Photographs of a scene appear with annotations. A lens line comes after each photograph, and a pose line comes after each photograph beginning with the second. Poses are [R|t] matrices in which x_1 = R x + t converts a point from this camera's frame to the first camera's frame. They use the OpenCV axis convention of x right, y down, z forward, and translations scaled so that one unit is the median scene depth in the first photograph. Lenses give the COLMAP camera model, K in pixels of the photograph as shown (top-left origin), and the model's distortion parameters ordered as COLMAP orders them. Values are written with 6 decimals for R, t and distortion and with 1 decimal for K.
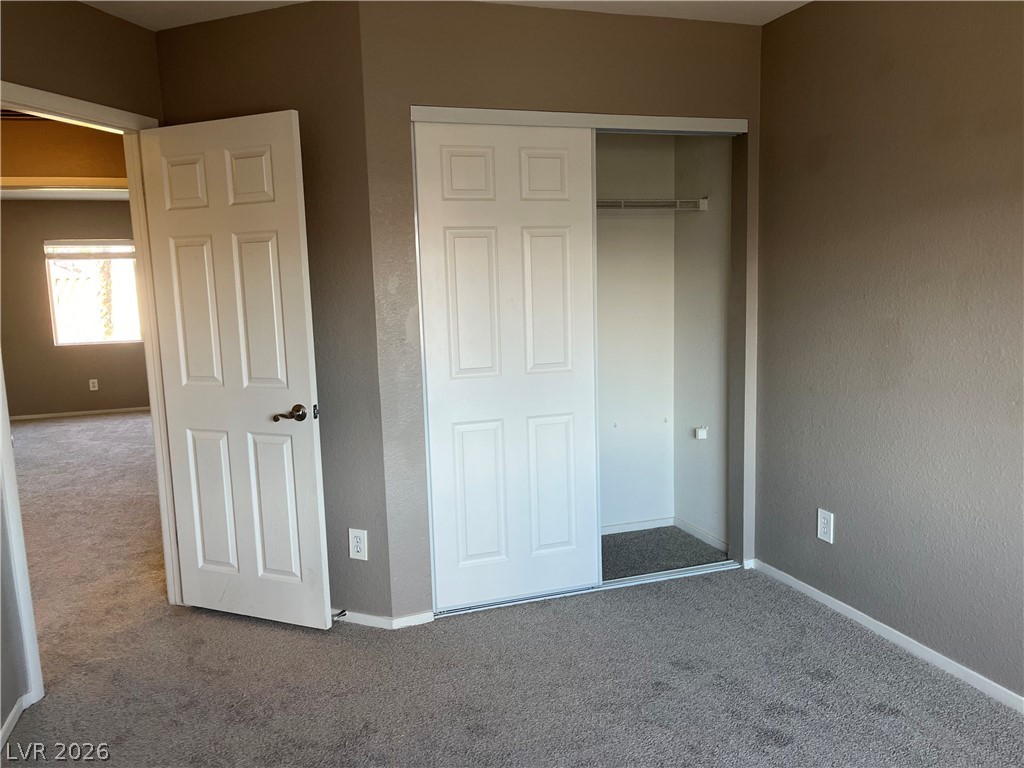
lens RADIAL K [[775.3, 0, 510.5], [0, 775.3, 383.5], [0, 0, 1]] dist [0.059806, -0.079311]
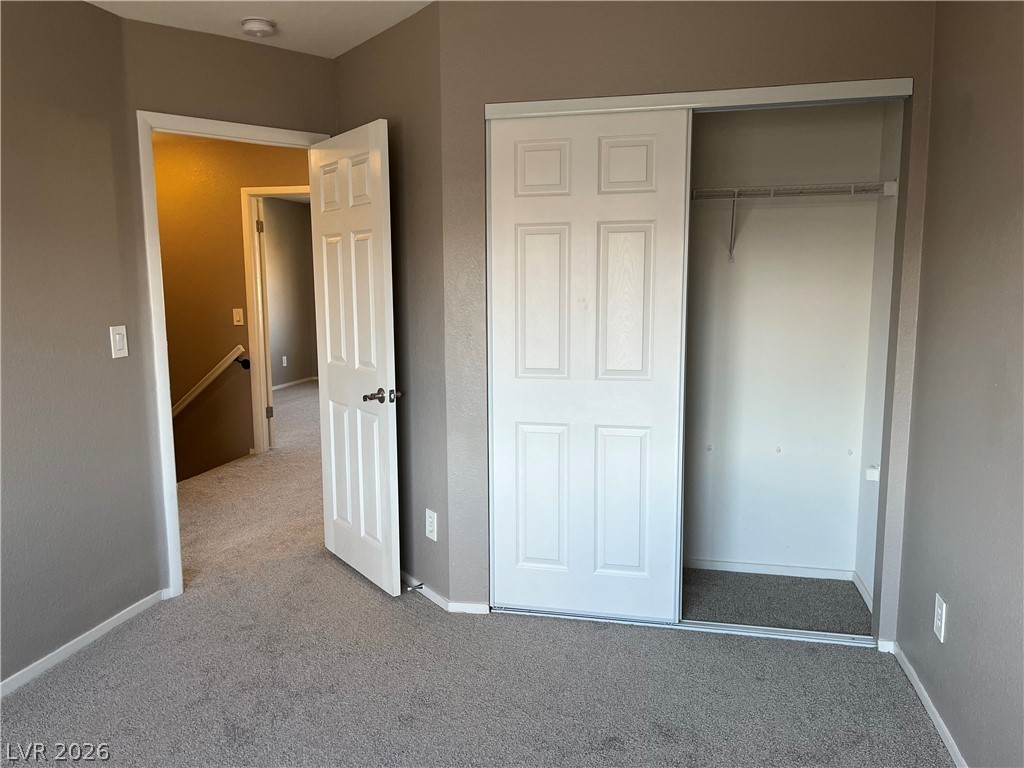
lens RADIAL K [[775.3, 0, 511.5], [0, 775.3, 385.3], [0, 0, 1]] dist [0.059806, -0.079311]
pose [[0.852598, 0.093875, -0.514065, 0.425615], [-0.086503, 0.995514, 0.038327, -0.033214], [0.515357, 0.011791, 0.856894, 0.145724]]
